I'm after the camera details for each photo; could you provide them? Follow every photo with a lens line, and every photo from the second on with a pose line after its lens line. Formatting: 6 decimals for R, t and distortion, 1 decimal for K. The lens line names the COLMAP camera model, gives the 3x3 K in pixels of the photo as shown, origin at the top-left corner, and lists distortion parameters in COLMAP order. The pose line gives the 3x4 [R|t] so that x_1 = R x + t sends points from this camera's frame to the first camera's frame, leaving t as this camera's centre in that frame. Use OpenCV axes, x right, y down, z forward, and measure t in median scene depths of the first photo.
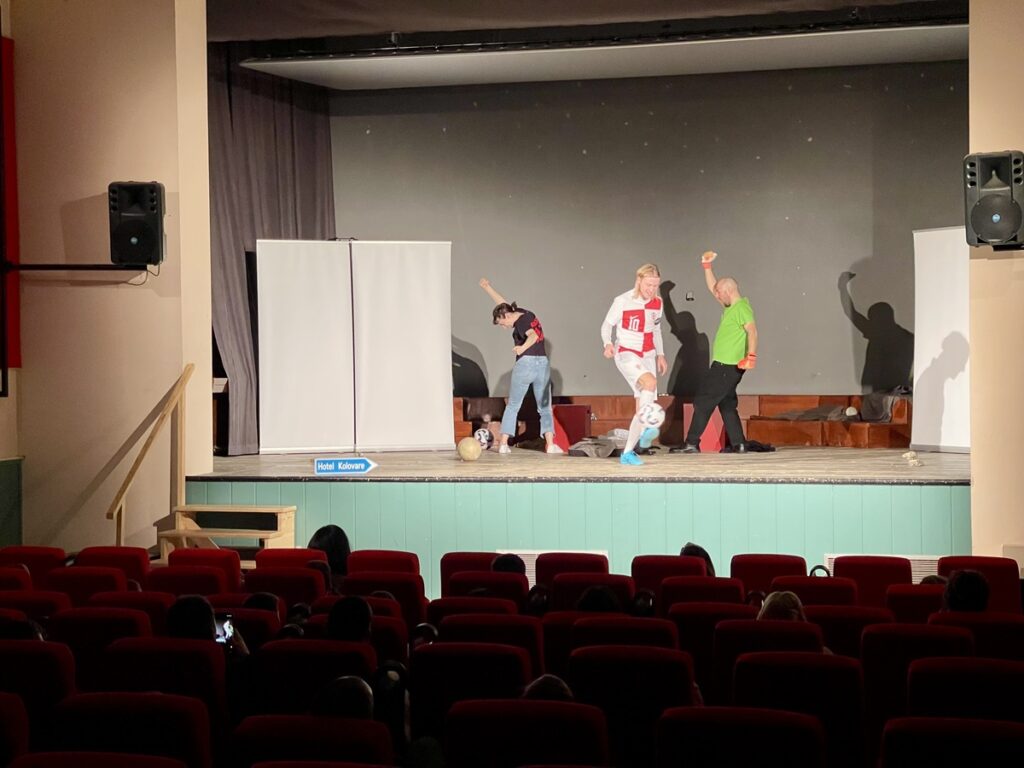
lens RADIAL K [[1876.2, 0, 515.1], [0, 1876.2, 372.9], [0, 0, 1]] dist [0.240683, 0.000000]
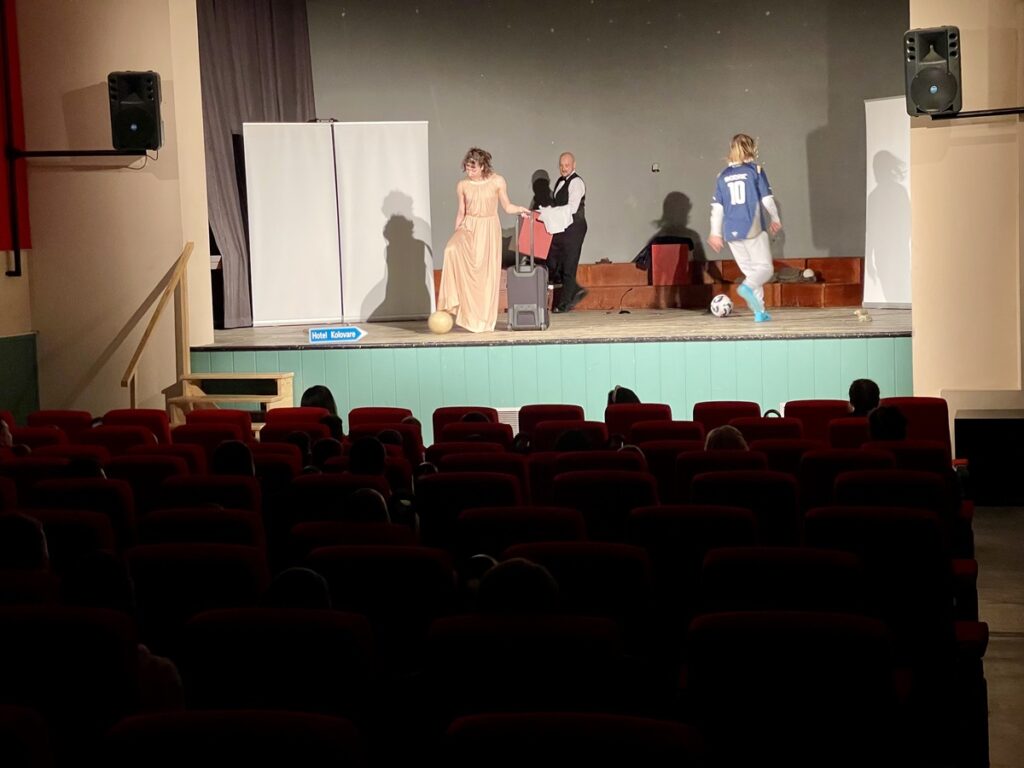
lens RADIAL K [[1876.2, 0, 511.2], [0, 1876.2, 362.8], [0, 0, 1]] dist [0.240683, 0.000000]
pose [[0.999639, -0.023862, 0.012378, -0.004795], [0.023047, 0.997791, 0.062300, 0.000790], [-0.013837, -0.061992, 0.997981, -0.080437]]
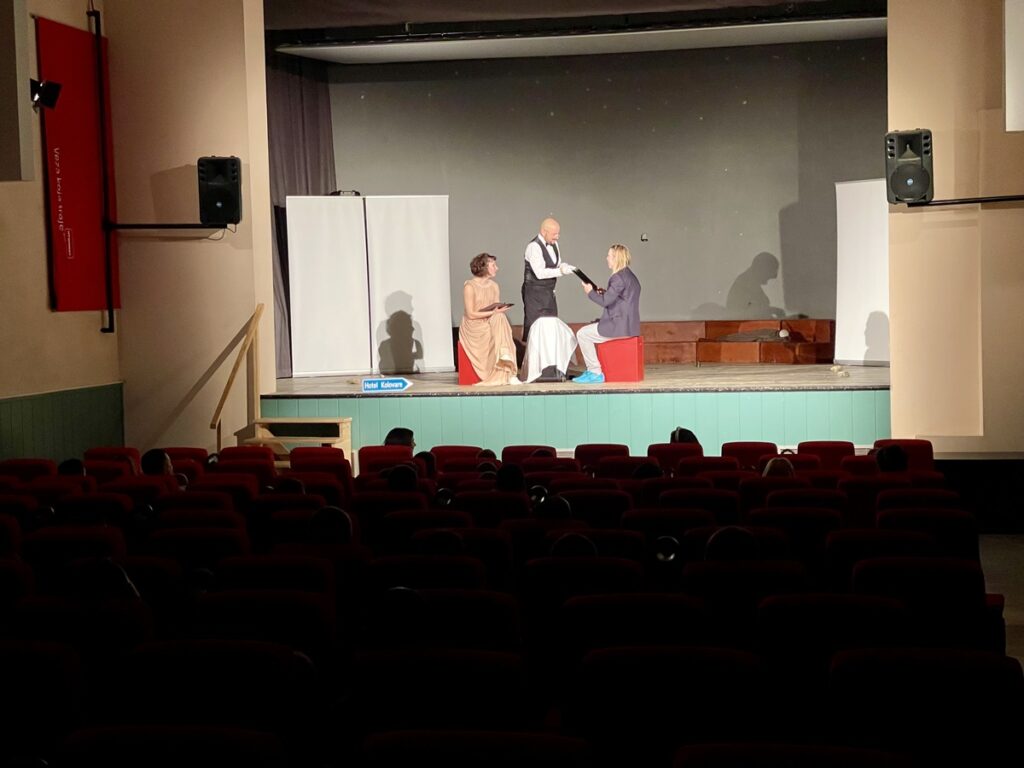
lens RADIAL K [[1876.2, 0, 509.0], [0, 1876.2, 367.4], [0, 0, 1]] dist [0.240683, 0.000000]
pose [[0.998443, -0.016670, 0.053224, -0.079480], [0.014687, 0.999192, 0.037420, -0.007102], [-0.053804, -0.036580, 0.997881, -0.242655]]
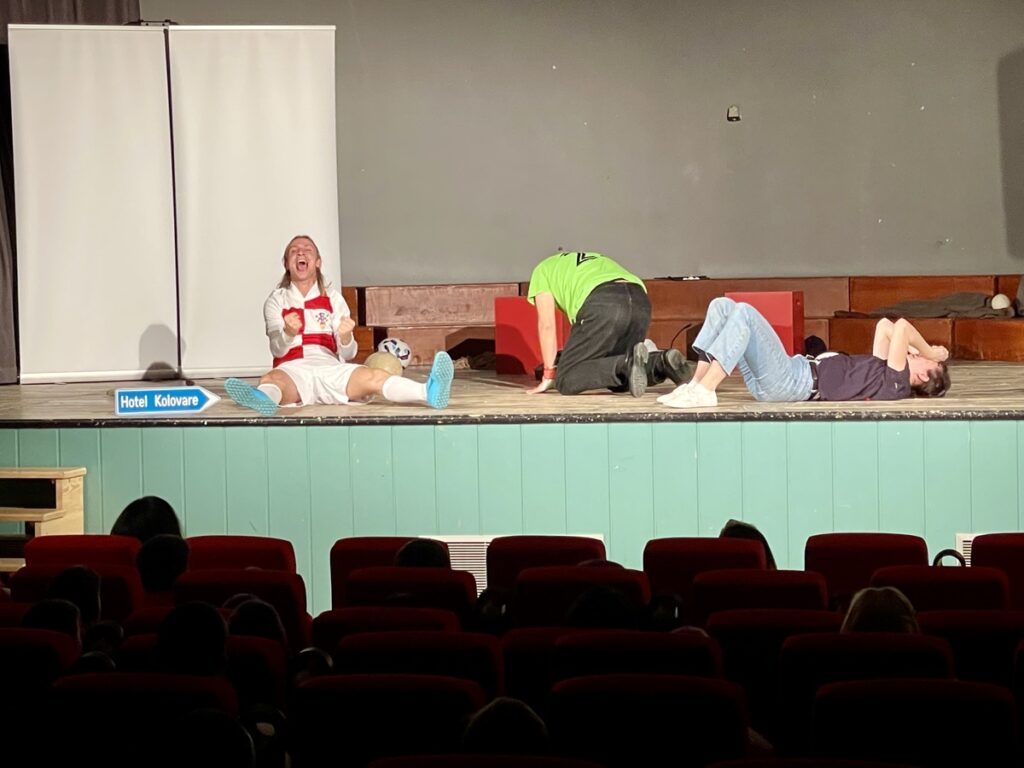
lens RADIAL K [[3160.1, 0, 514.6], [0, 3160.1, 376.7], [0, 0, 1]] dist [0.223221, 0.000000]
pose [[0.999654, -0.011348, 0.023743, -0.002788], [0.010369, 0.999107, 0.040951, 0.001418], [-0.024187, -0.040691, 0.998879, -0.017642]]
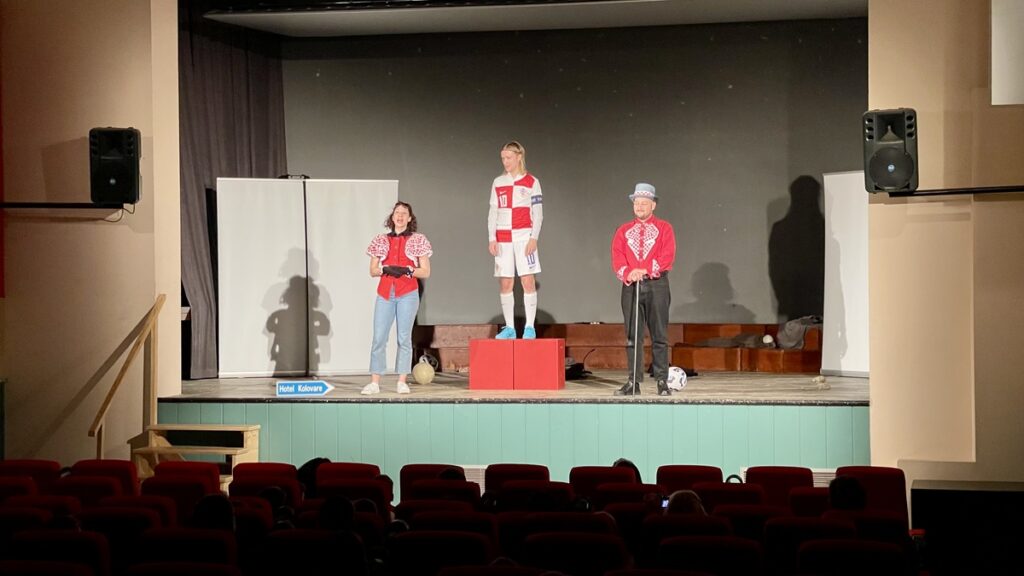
lens RADIAL K [[1878.5, 0, 505.2], [0, 1878.5, 284.9], [0, 0, 1]] dist [0.242296, 0.000000]
pose [[0.999436, 0.003342, 0.033405, -0.011375], [-0.003095, 0.999968, -0.007438, -0.002863], [-0.033429, 0.007330, 0.999414, -0.099818]]
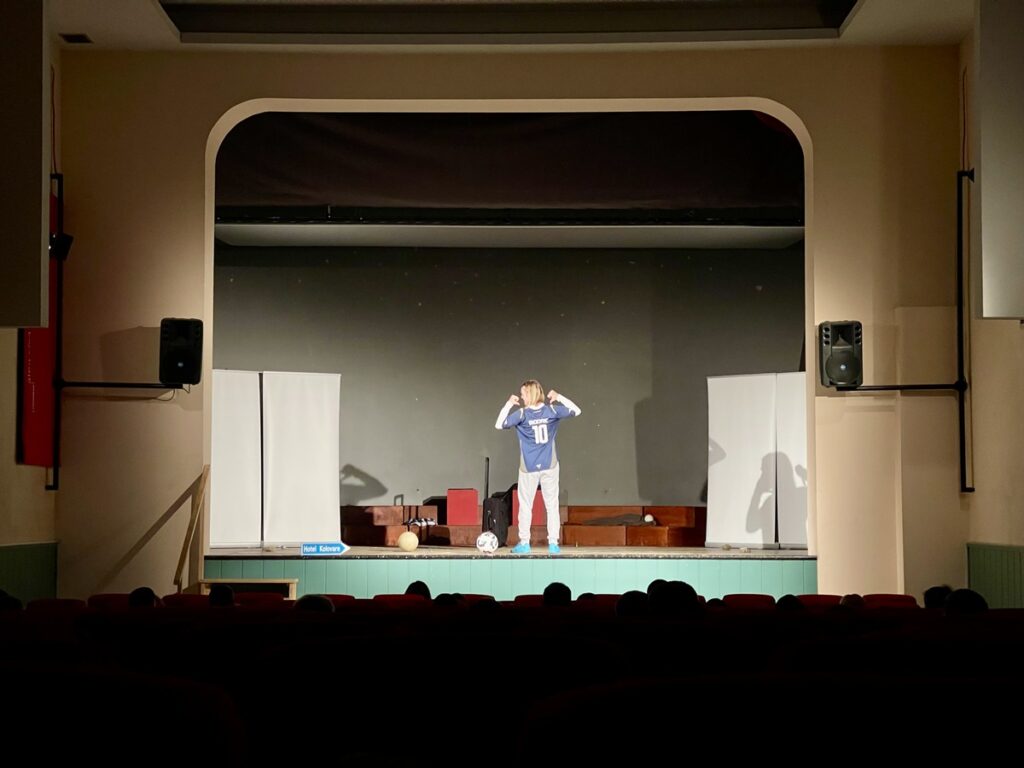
lens RADIAL K [[1876.2, 0, 505.9], [0, 1876.2, 381.0], [0, 0, 1]] dist [0.240683, 0.000000]
pose [[0.969775, 0.028468, 0.242333, -0.294308], [-0.010290, 0.997059, -0.075950, 0.033714], [-0.243782, 0.071161, 0.967216, -0.262145]]
